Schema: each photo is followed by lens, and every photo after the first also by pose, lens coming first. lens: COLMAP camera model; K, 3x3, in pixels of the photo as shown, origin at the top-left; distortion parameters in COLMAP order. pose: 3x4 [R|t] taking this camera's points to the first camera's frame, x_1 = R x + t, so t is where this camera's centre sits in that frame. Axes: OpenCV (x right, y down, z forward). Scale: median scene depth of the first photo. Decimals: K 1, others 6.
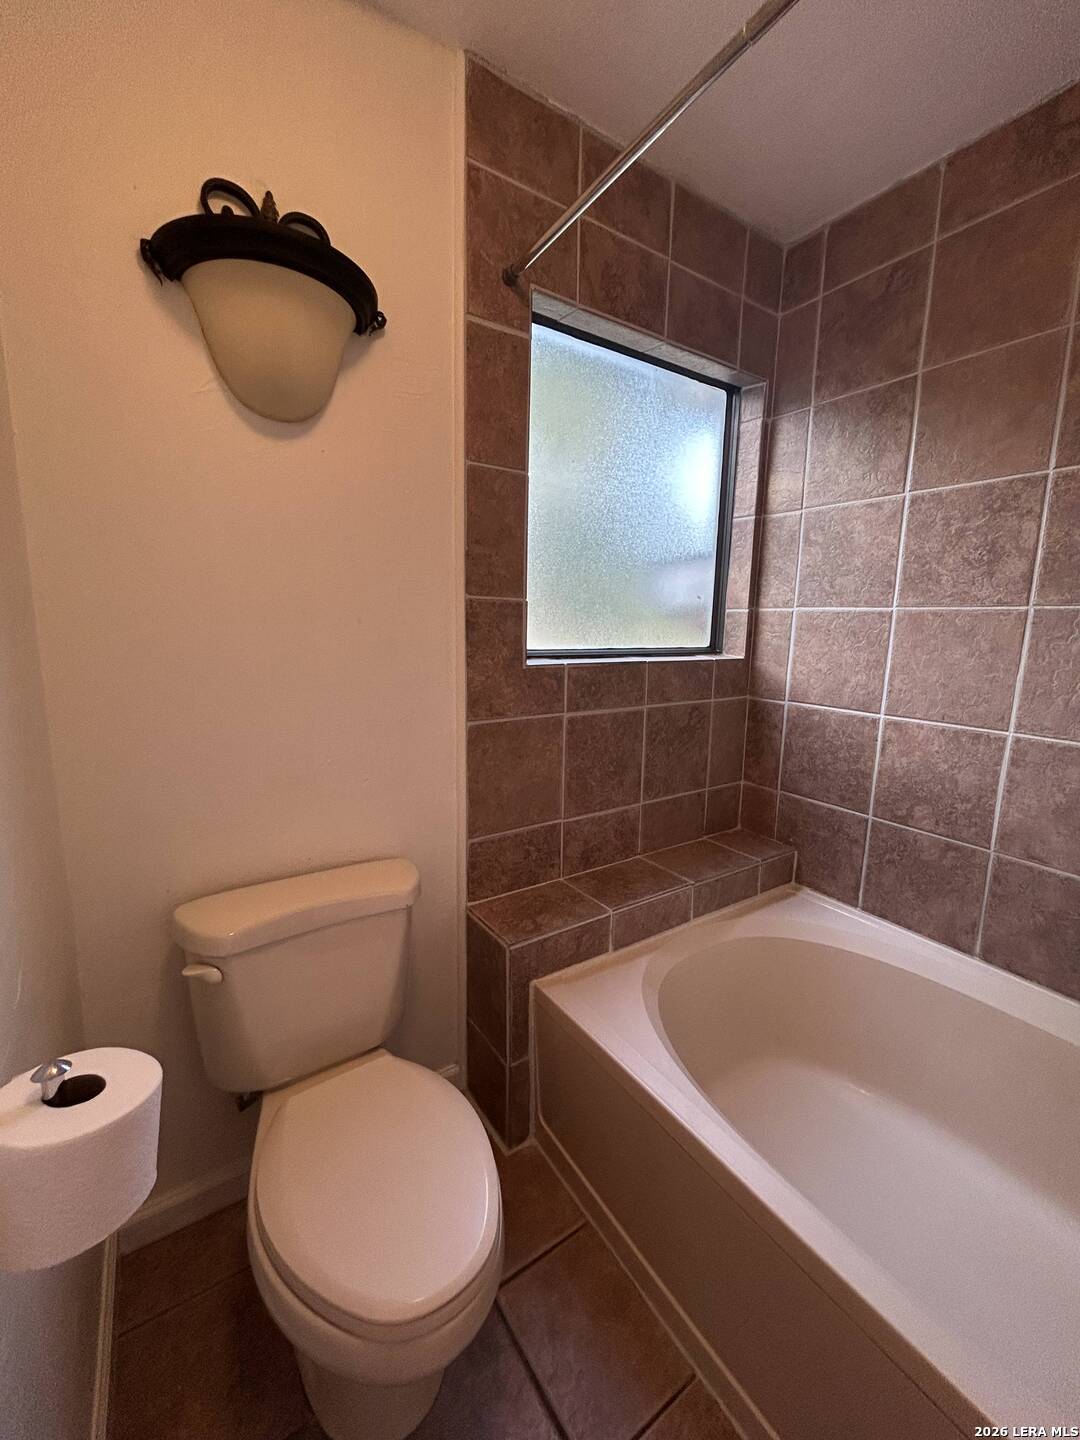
lens RADIAL K [[581.4, 0, 541.9], [0, 581.4, 714.9], [0, 0, 1]] dist [-0.001047, 0.000232]
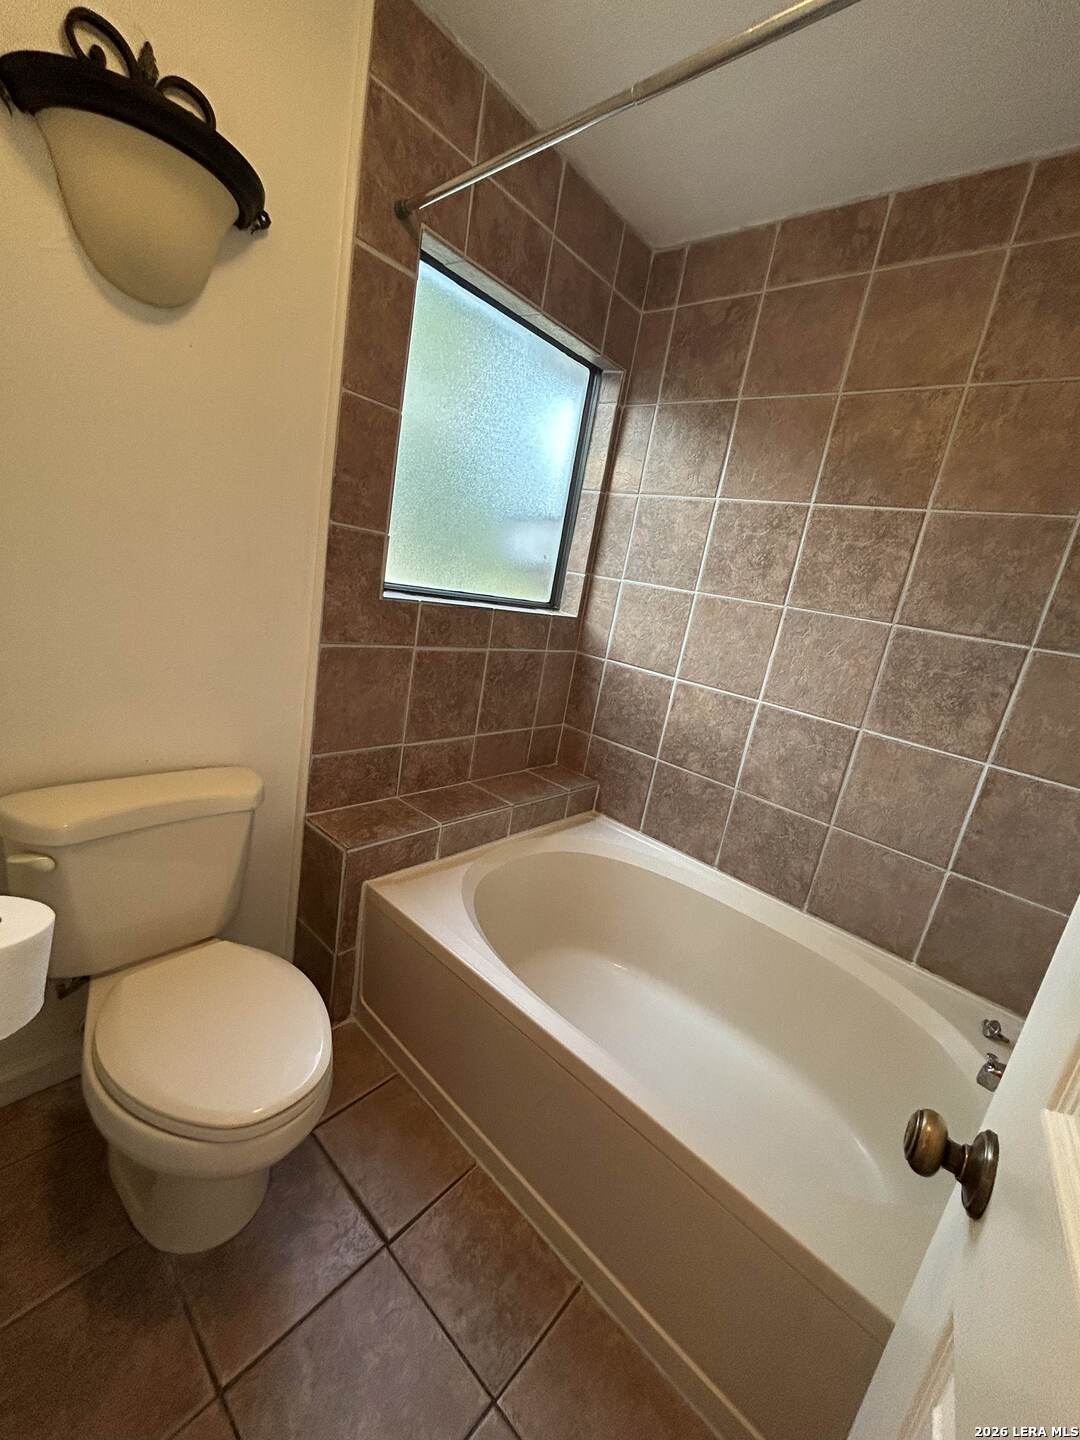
lens RADIAL K [[581.4, 0, 541.9], [0, 581.4, 714.9], [0, 0, 1]] dist [-0.001047, 0.000232]
pose [[0.955469, 0.082942, 0.283194, -0.030182], [-0.110161, 0.990562, 0.081555, 0.008958], [-0.273757, -0.109120, 0.955589, -0.113295]]
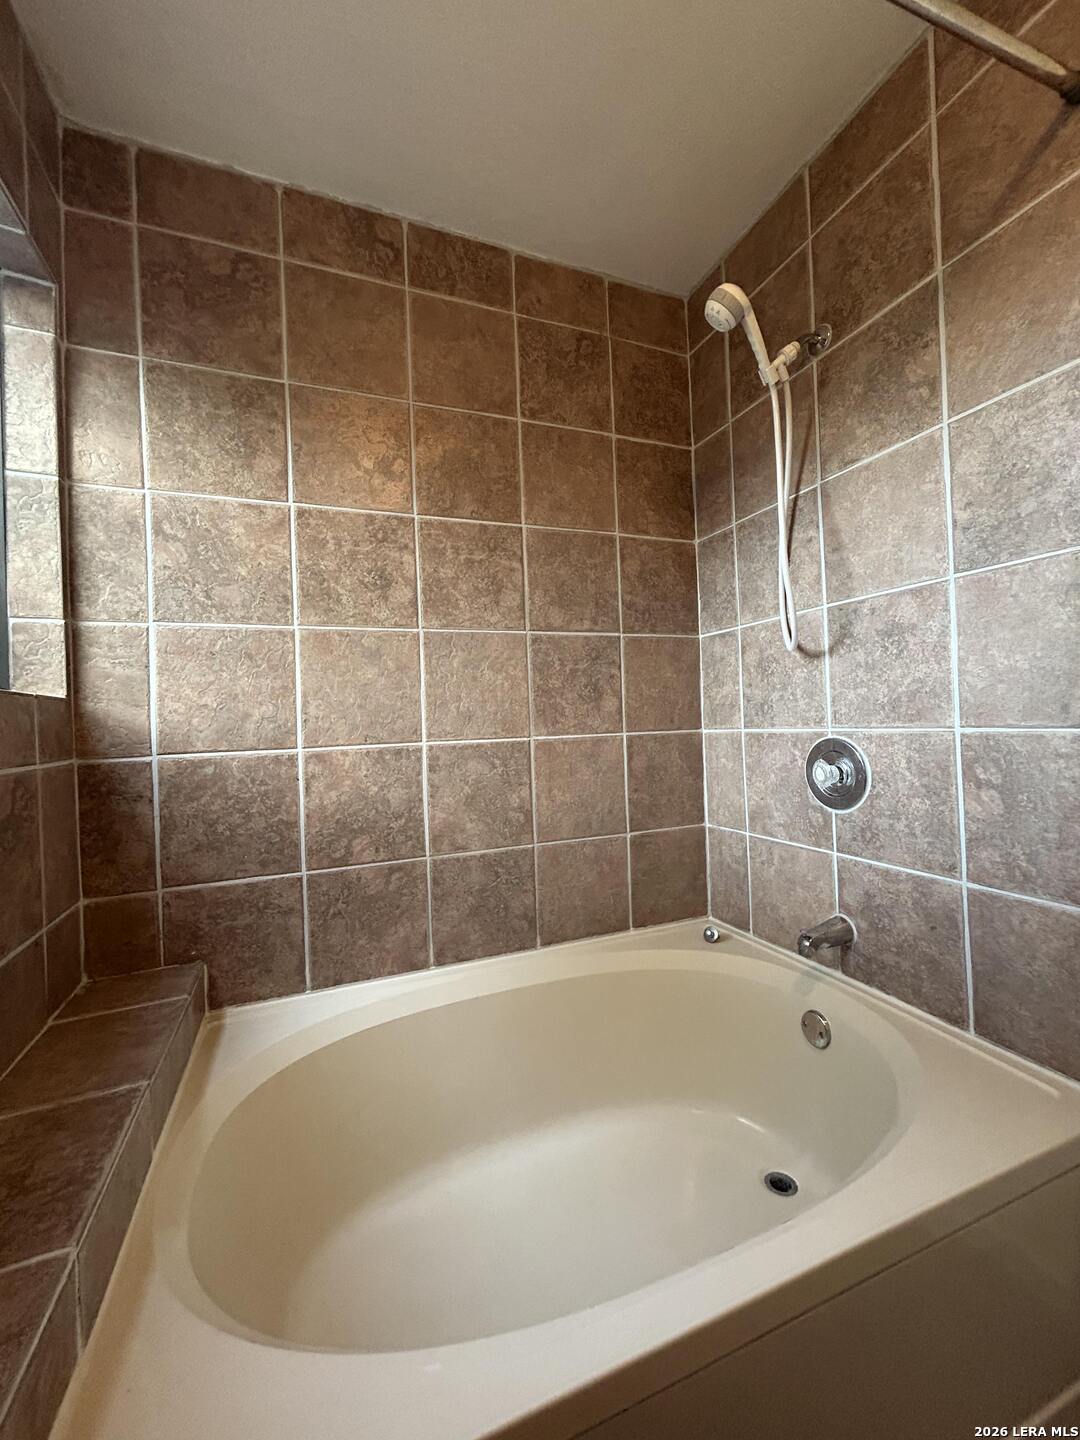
lens RADIAL K [[581.4, 0, 541.9], [0, 581.4, 714.9], [0, 0, 1]] dist [-0.001047, 0.000232]
pose [[0.200403, -0.019241, 0.979525, -0.195389], [0.198650, 0.979837, -0.021395, 0.042620], [-0.959363, 0.198870, 0.200185, 0.502533]]
